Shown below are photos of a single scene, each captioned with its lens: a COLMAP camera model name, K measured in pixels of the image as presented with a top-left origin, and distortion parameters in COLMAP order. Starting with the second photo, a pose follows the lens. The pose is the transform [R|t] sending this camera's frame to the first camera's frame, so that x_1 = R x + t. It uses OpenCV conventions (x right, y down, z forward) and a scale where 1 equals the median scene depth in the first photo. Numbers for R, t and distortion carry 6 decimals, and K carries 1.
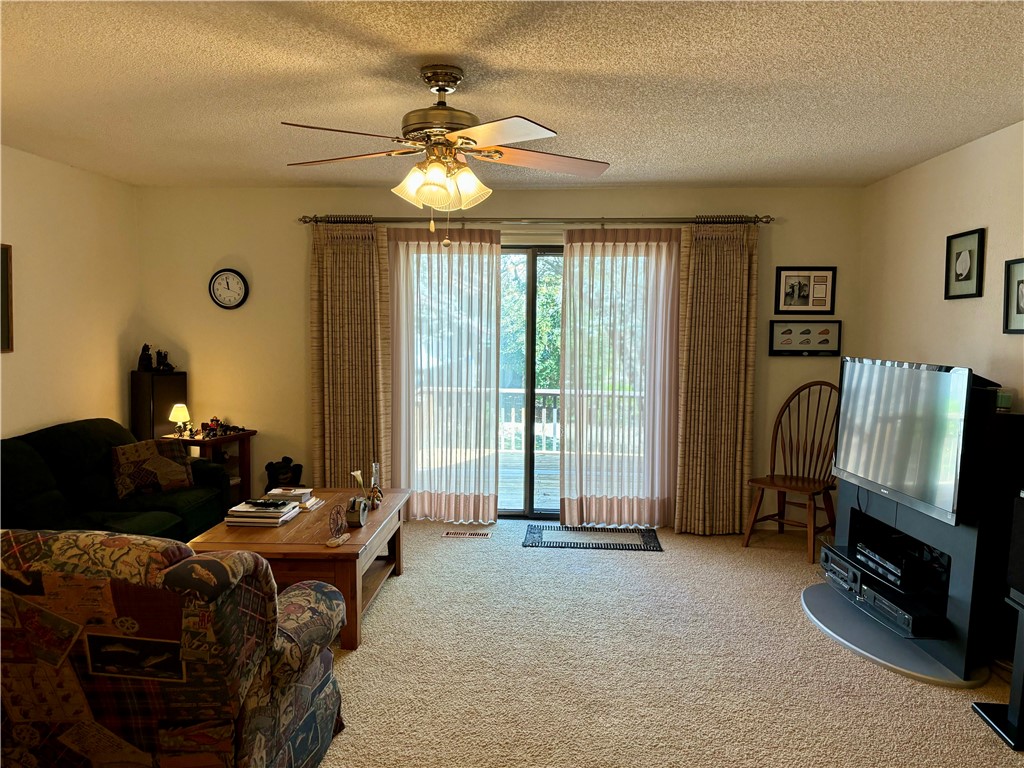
lens RADIAL K [[760.0, 0, 512.0], [0, 760.0, 384.0], [0, 0, 1]] dist [0.093318, -0.125324]
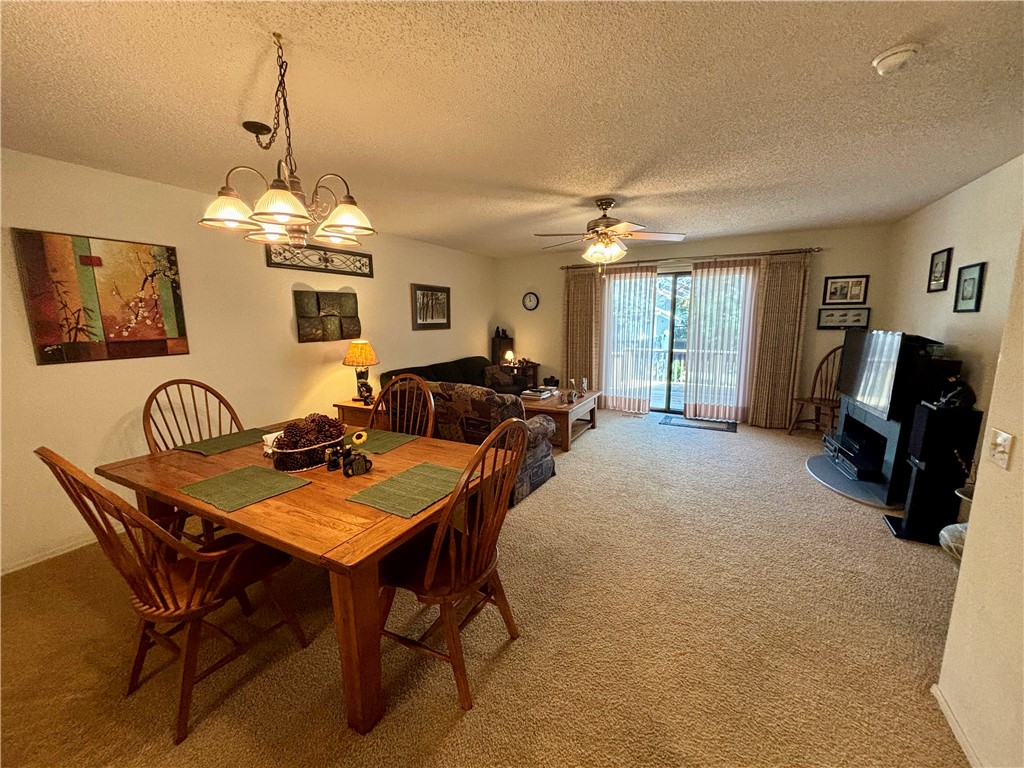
lens RADIAL K [[411.1, 0, 512.0], [0, 411.1, 384.0], [0, 0, 1]] dist [-0.001541, -0.000026]
pose [[0.904646, 0.050291, -0.423186, 0.114201], [-0.016152, 0.996345, 0.083877, 0.020197], [0.425858, -0.069044, 0.902152, -0.143538]]
